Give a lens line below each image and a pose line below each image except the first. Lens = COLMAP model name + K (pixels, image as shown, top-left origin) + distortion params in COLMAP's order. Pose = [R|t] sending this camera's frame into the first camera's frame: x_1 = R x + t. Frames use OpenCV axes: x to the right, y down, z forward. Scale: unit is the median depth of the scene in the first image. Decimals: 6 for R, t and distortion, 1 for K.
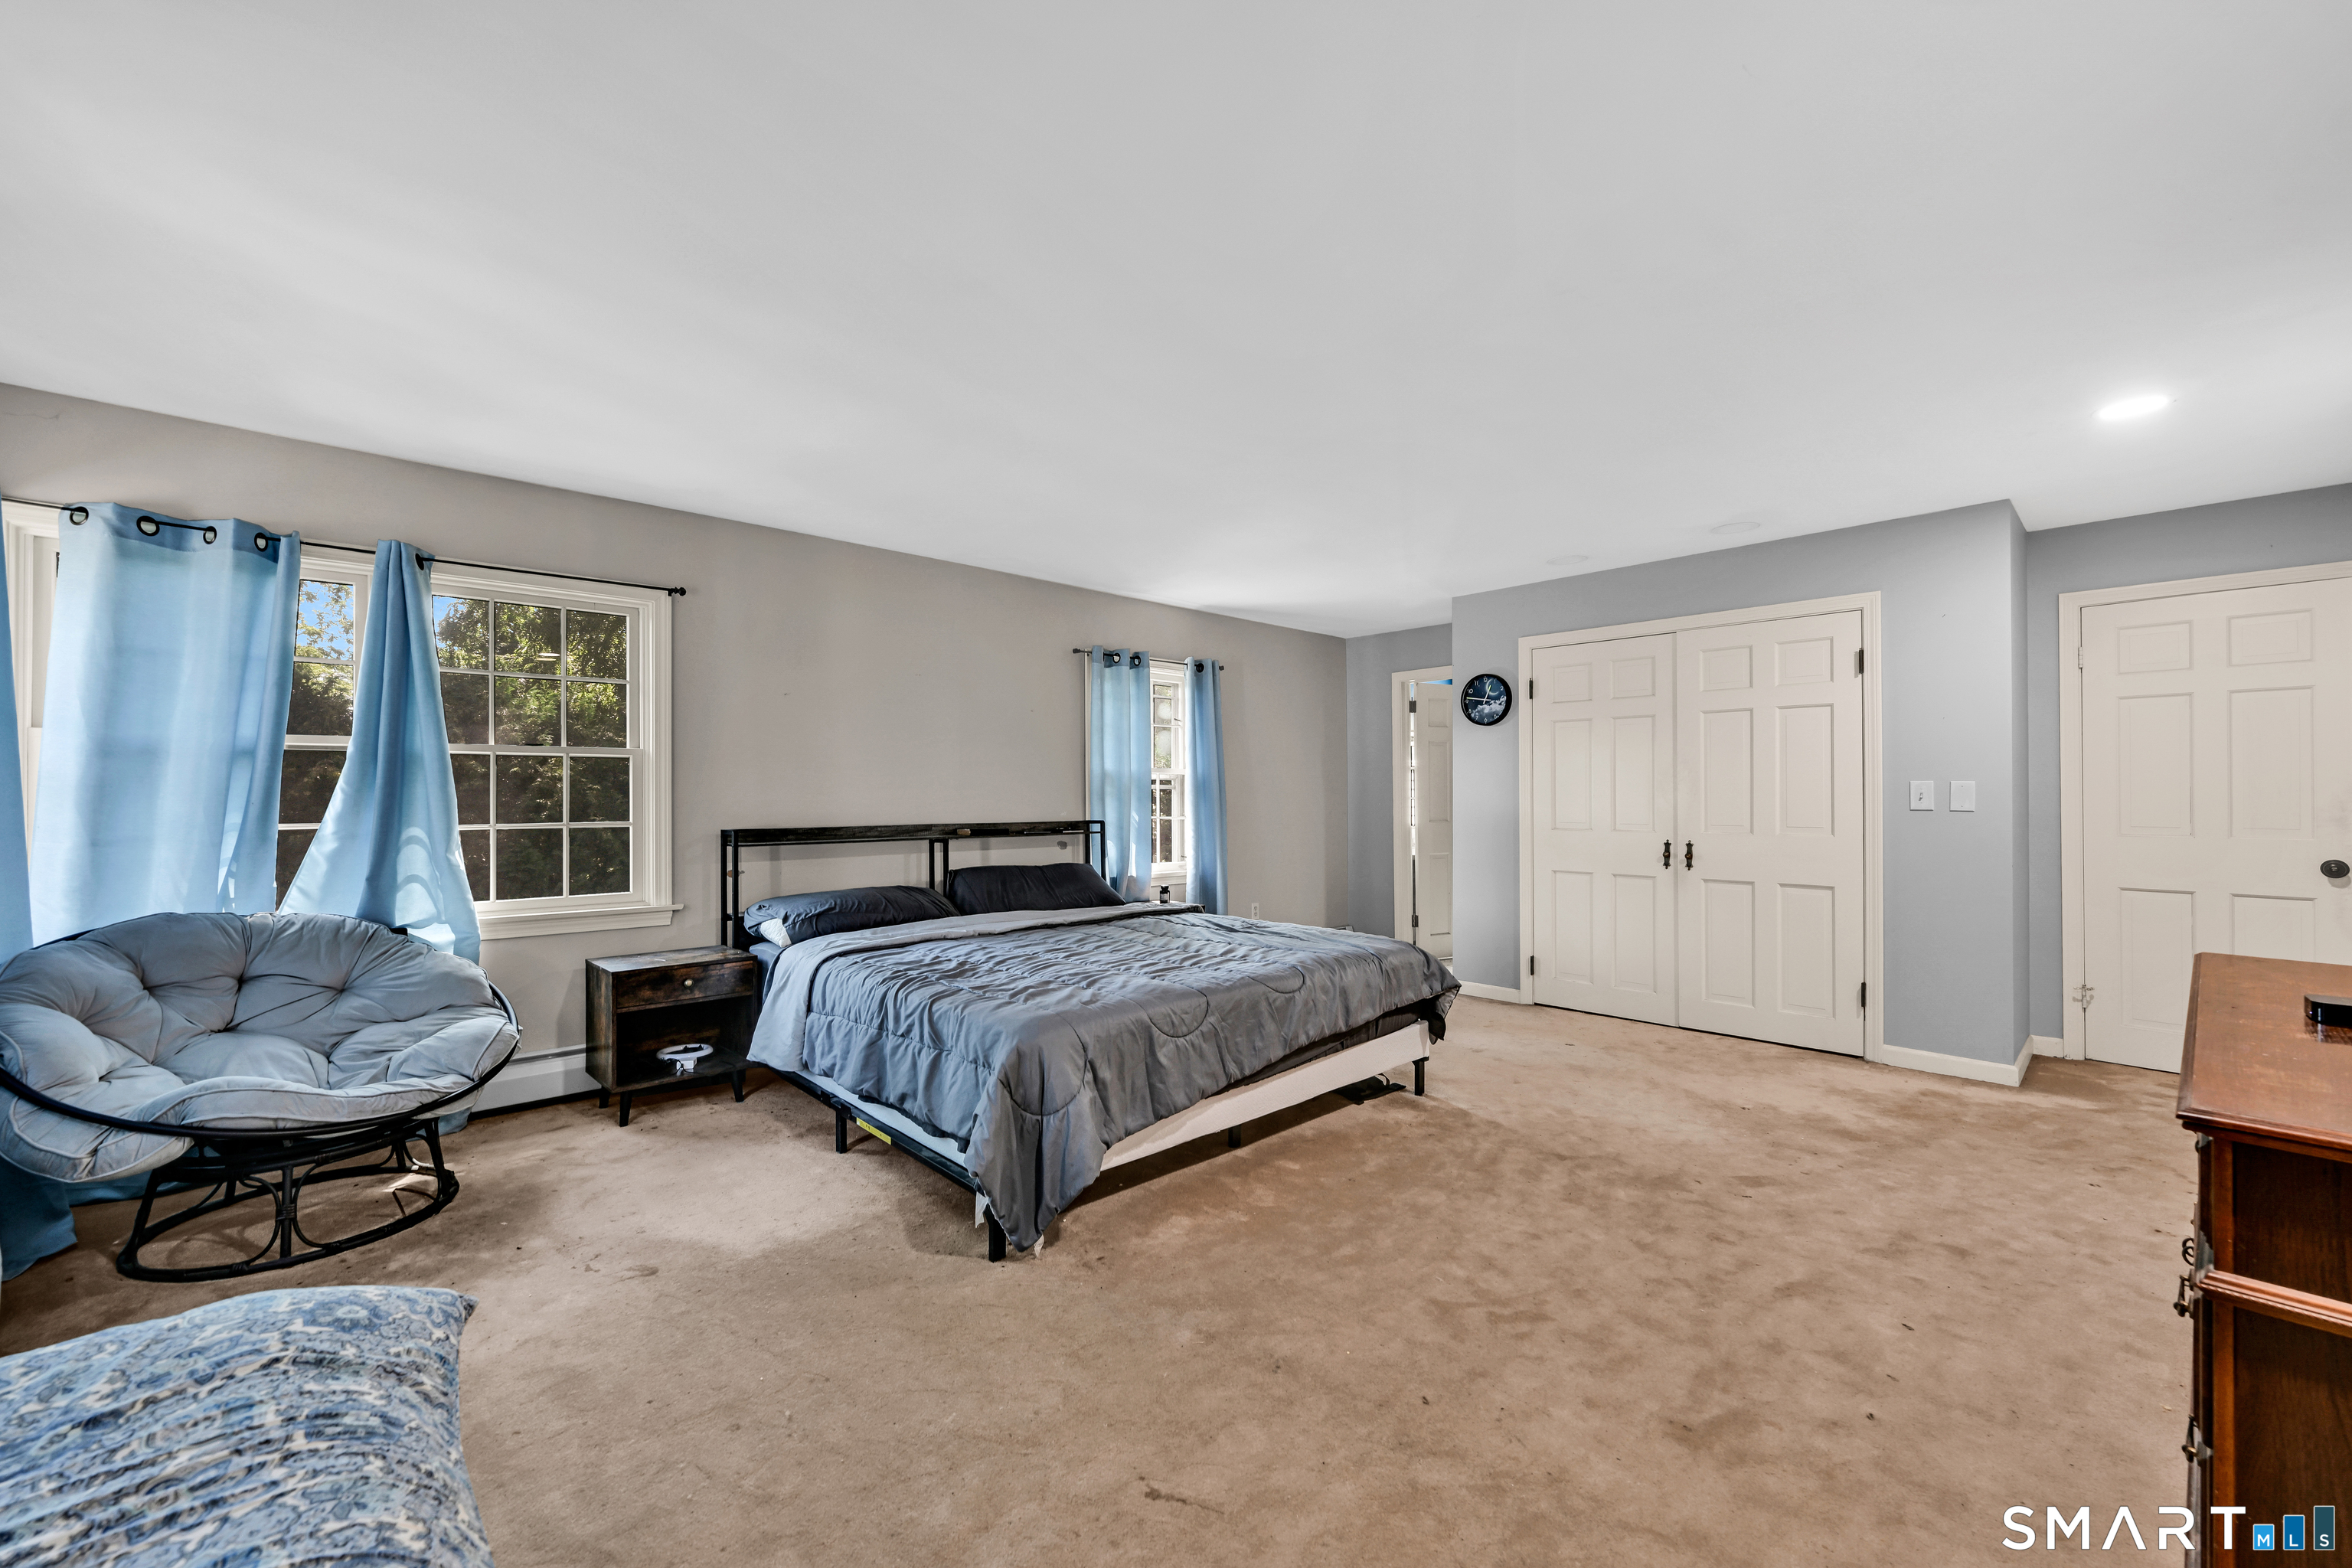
lens RADIAL K [[941.8, 0, 1182.0], [0, 941.8, 786.7], [0, 0, 1]] dist [-0.000903, -0.000317]
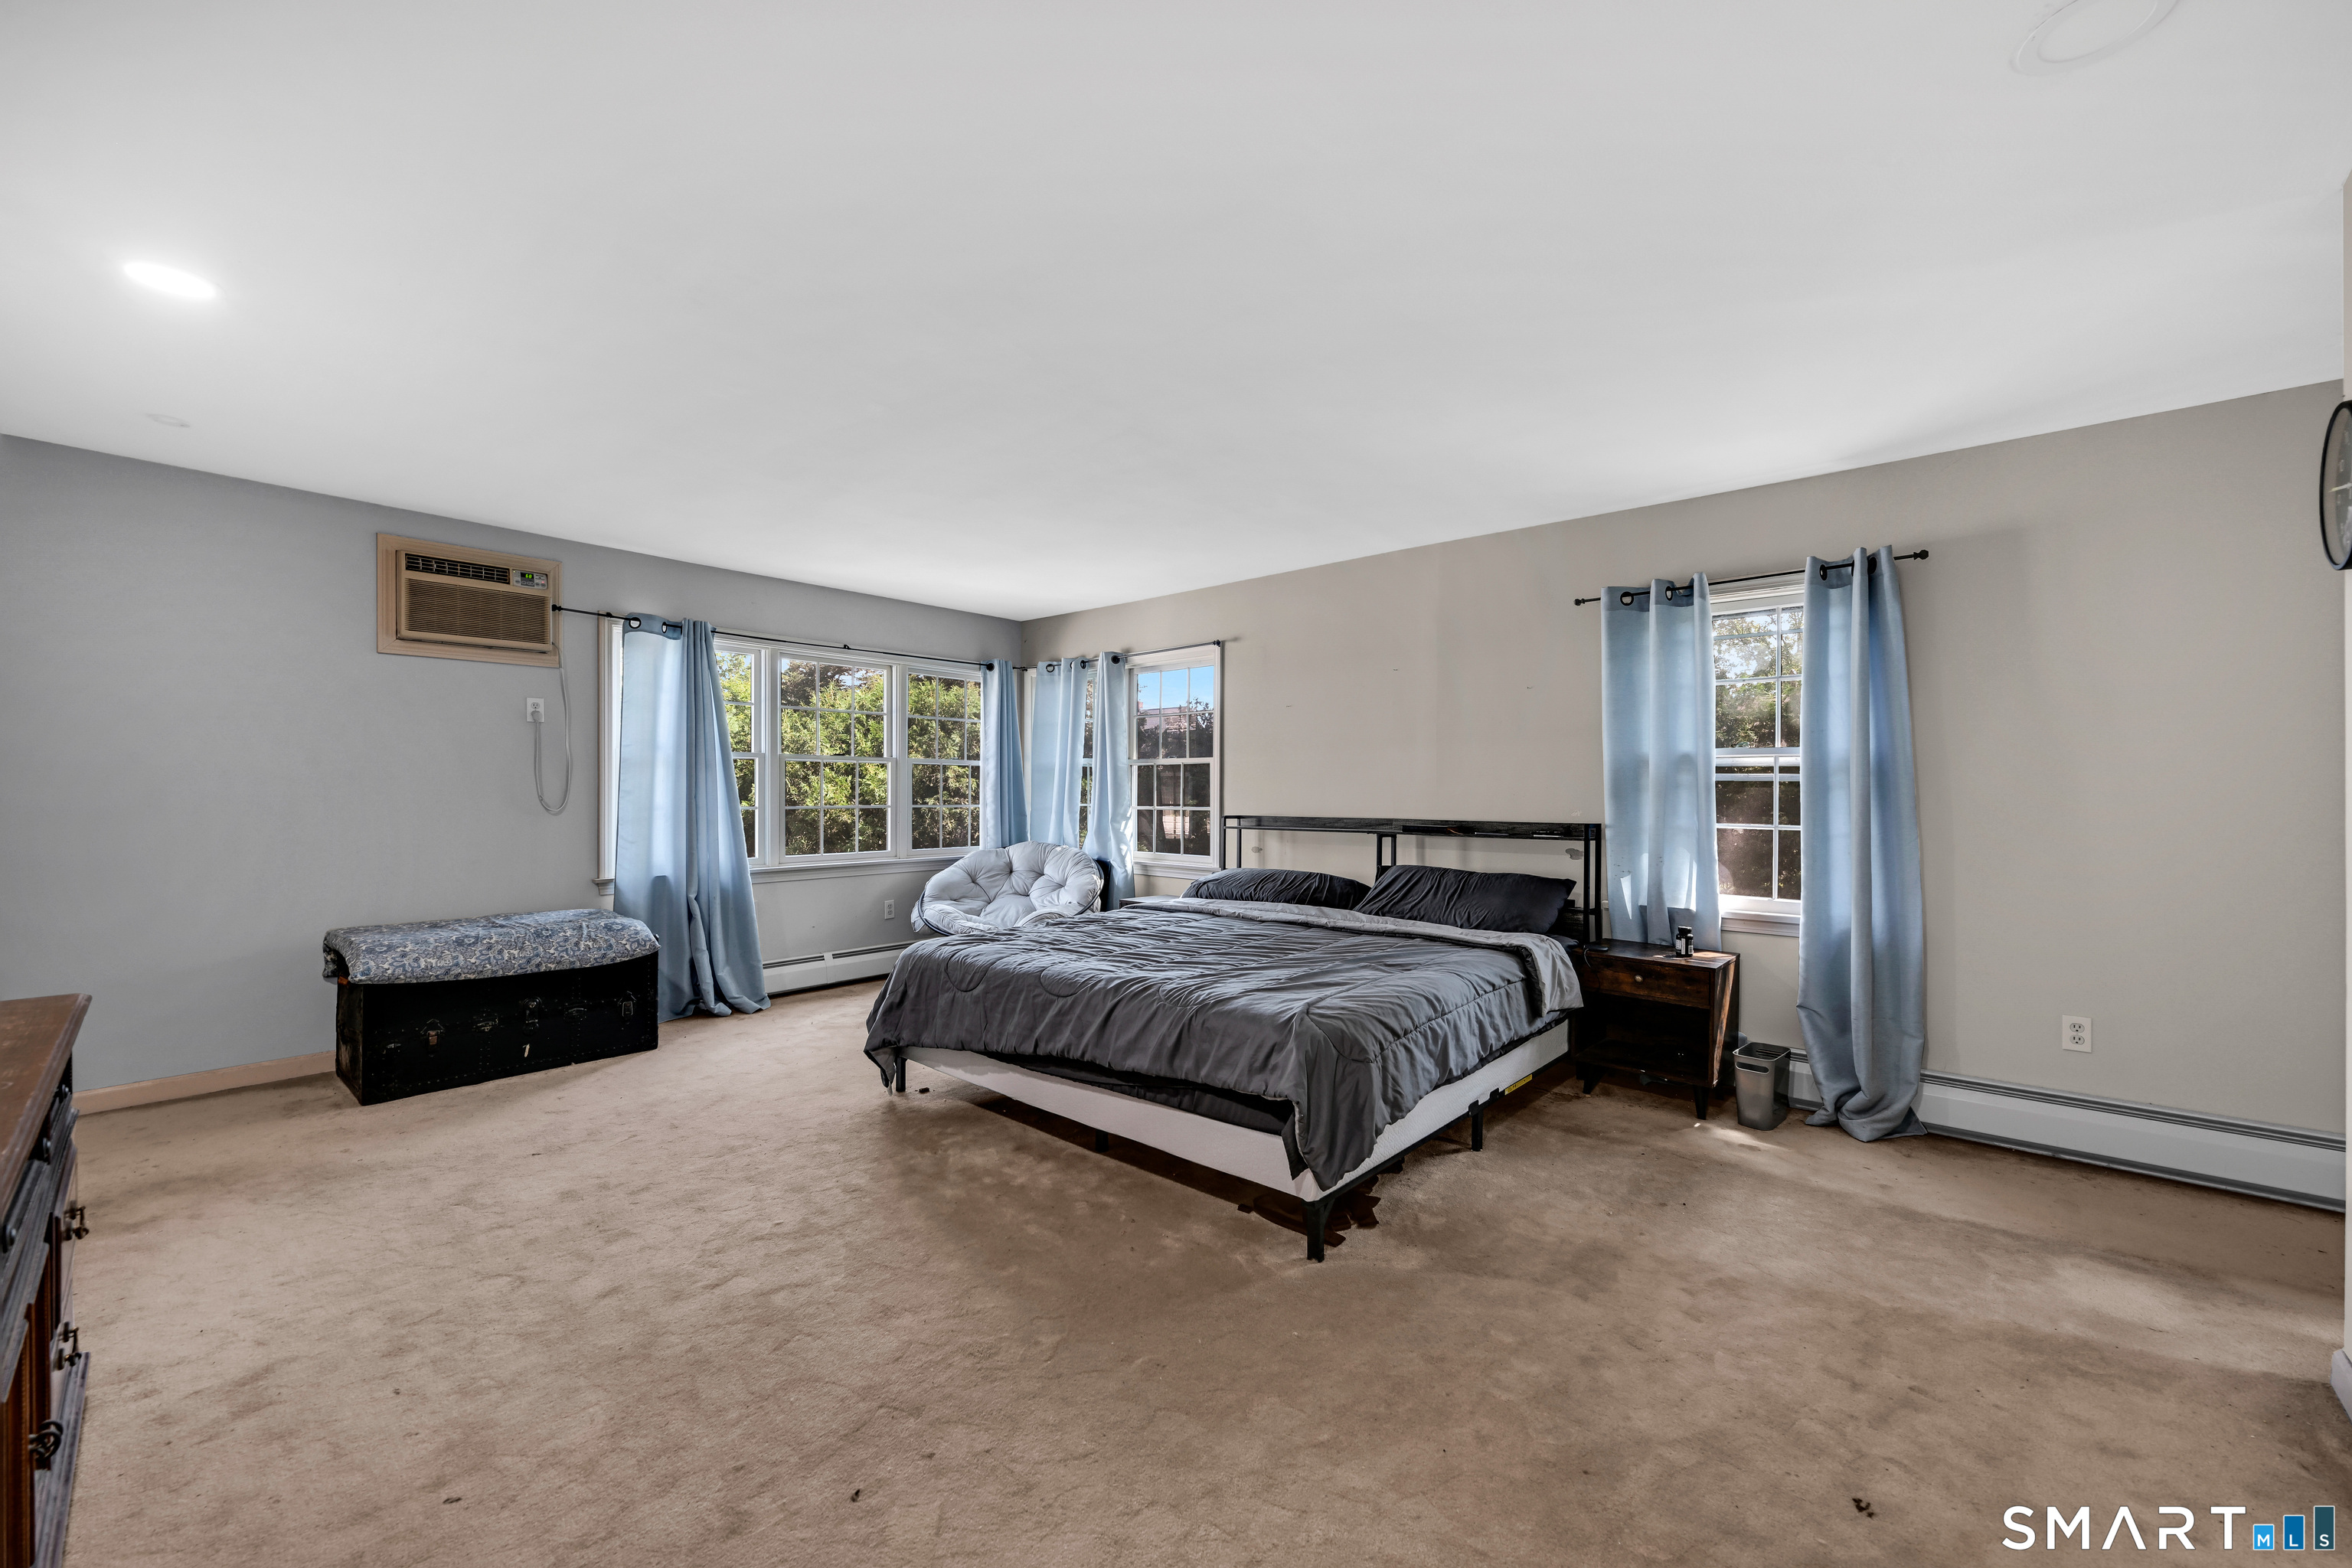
lens RADIAL K [[941.8, 0, 1181.3], [0, 941.8, 787.2], [0, 0, 1]] dist [-0.000903, -0.000317]
pose [[0.083940, -0.003376, -0.996465, 0.708599], [0.004808, 0.999984, -0.002983, 0.008119], [0.996459, -0.004540, 0.083955, 0.691946]]
